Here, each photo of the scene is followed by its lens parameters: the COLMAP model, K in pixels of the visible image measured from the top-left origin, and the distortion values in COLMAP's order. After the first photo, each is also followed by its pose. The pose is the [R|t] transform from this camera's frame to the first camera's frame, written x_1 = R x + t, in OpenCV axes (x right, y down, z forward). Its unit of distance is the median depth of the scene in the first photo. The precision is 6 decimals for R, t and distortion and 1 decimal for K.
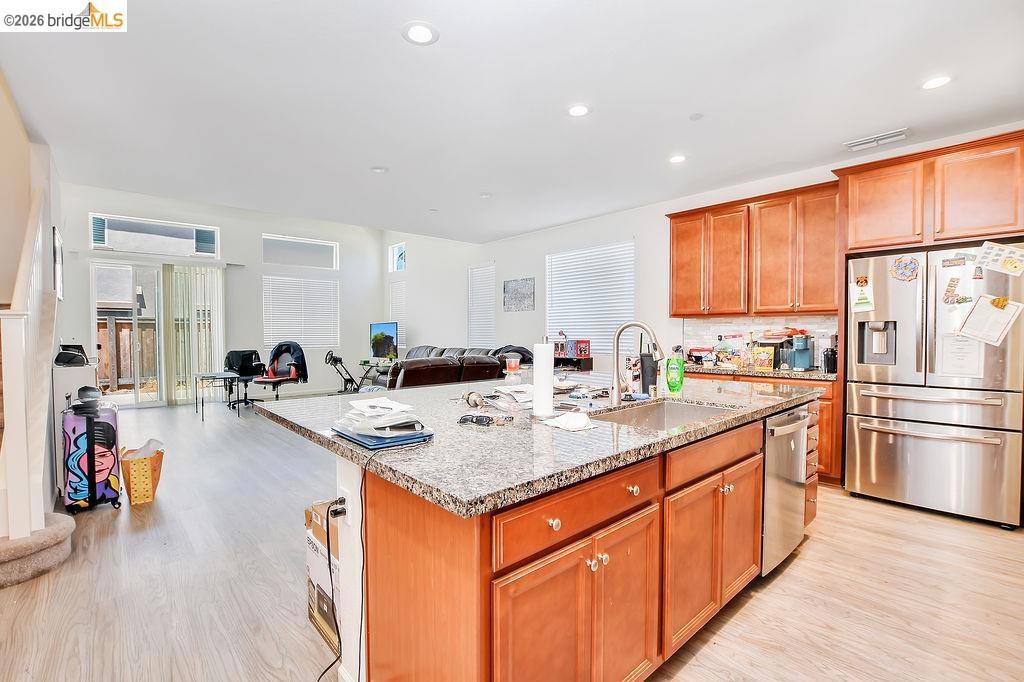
lens RADIAL K [[461.4, 0, 510.0], [0, 461.4, 343.5], [0, 0, 1]] dist [-0.025036, 0.000551]
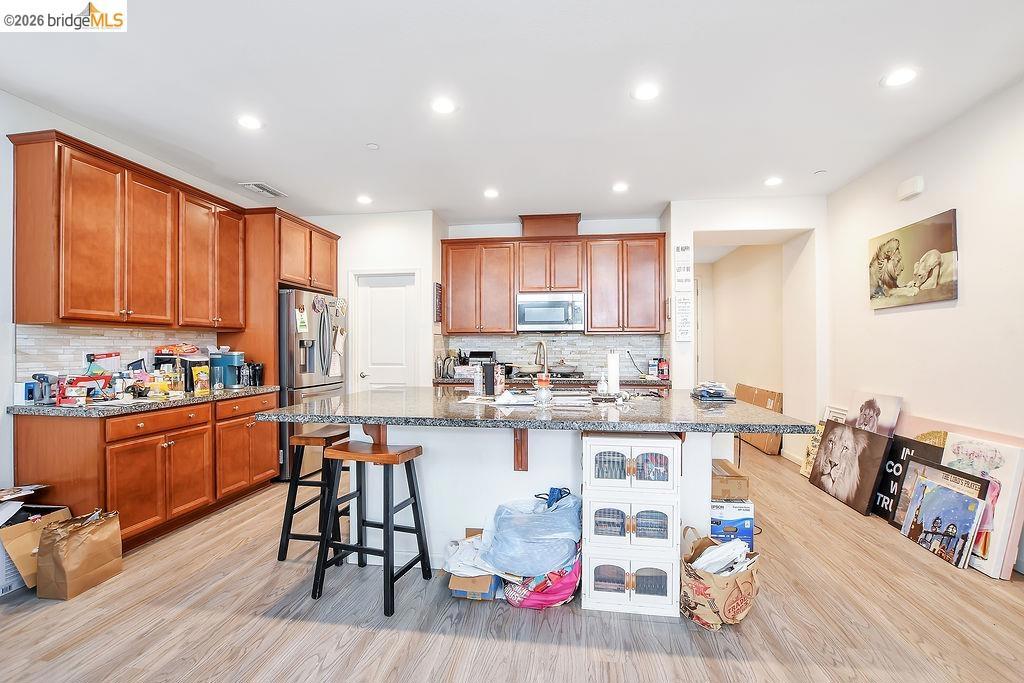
lens RADIAL K [[461.4, 0, 510.0], [0, 461.4, 344.0], [0, 0, 1]] dist [-0.025036, 0.000551]
pose [[-0.640474, 0.010697, 0.767905, -0.263892], [0.024205, 0.999687, 0.006263, -0.014142], [-0.767598, 0.022599, -0.640533, 0.617286]]
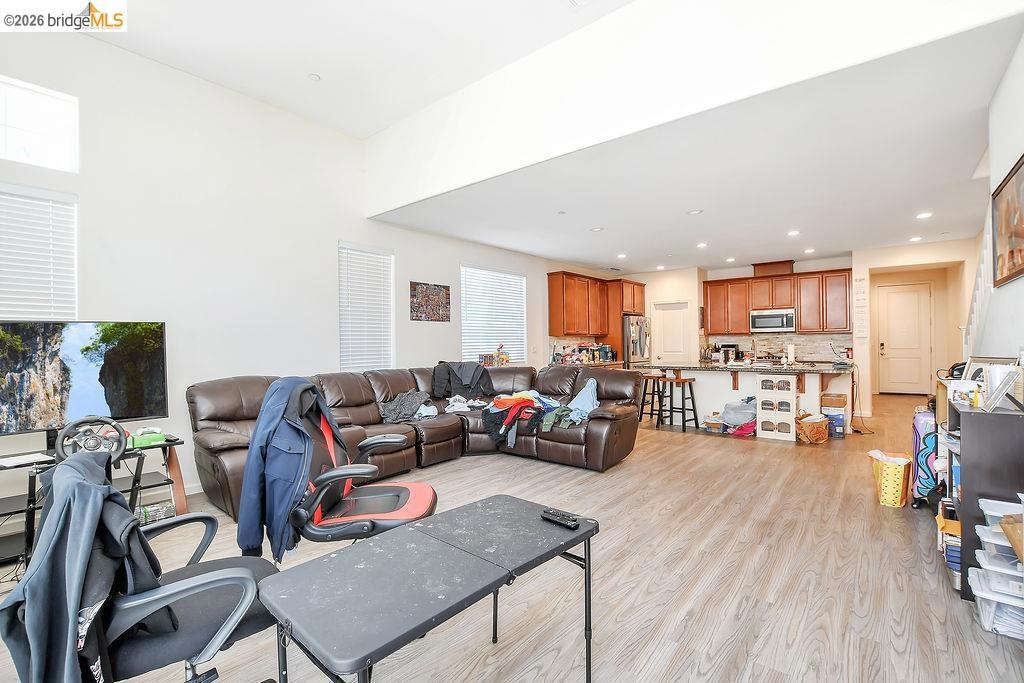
lens RADIAL K [[461.4, 0, 510.0], [0, 461.4, 344.0], [0, 0, 1]] dist [-0.025036, 0.000551]
pose [[-0.140123, 0.006124, 0.990115, -0.788013], [0.038398, 0.999262, -0.000746, -0.021452], [-0.989389, 0.037914, -0.140255, 0.925264]]
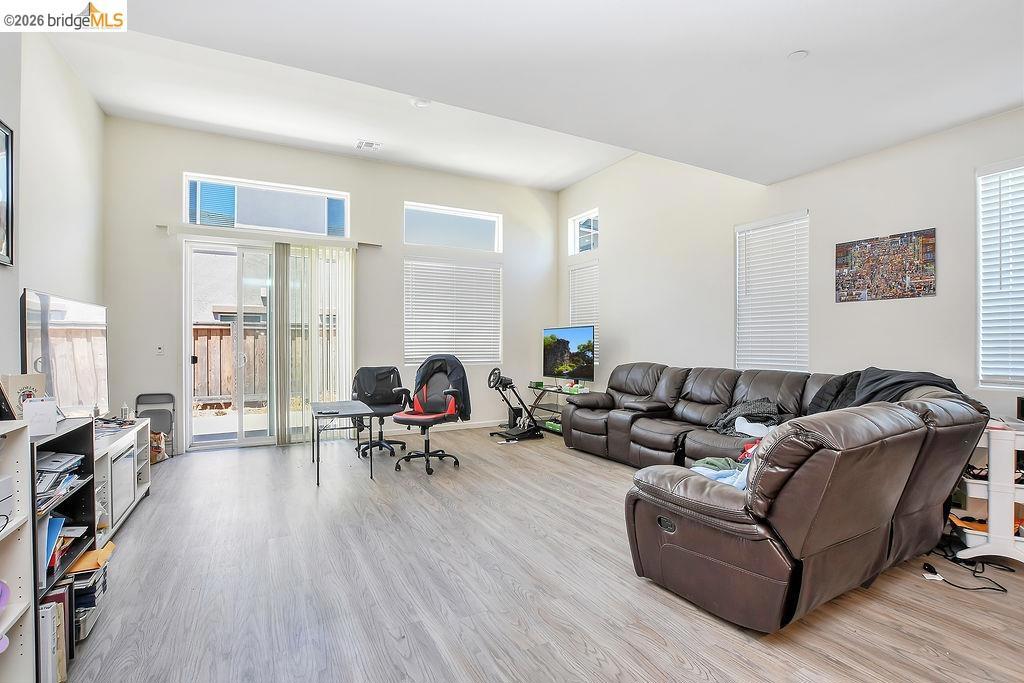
lens RADIAL K [[461.4, 0, 510.0], [0, 461.4, 344.0], [0, 0, 1]] dist [-0.025036, 0.000551]
pose [[0.970560, 0.004395, -0.240817, -0.242009], [-0.008993, 0.999798, -0.017996, -0.009670], [0.240690, 0.019632, 0.970404, 0.405405]]
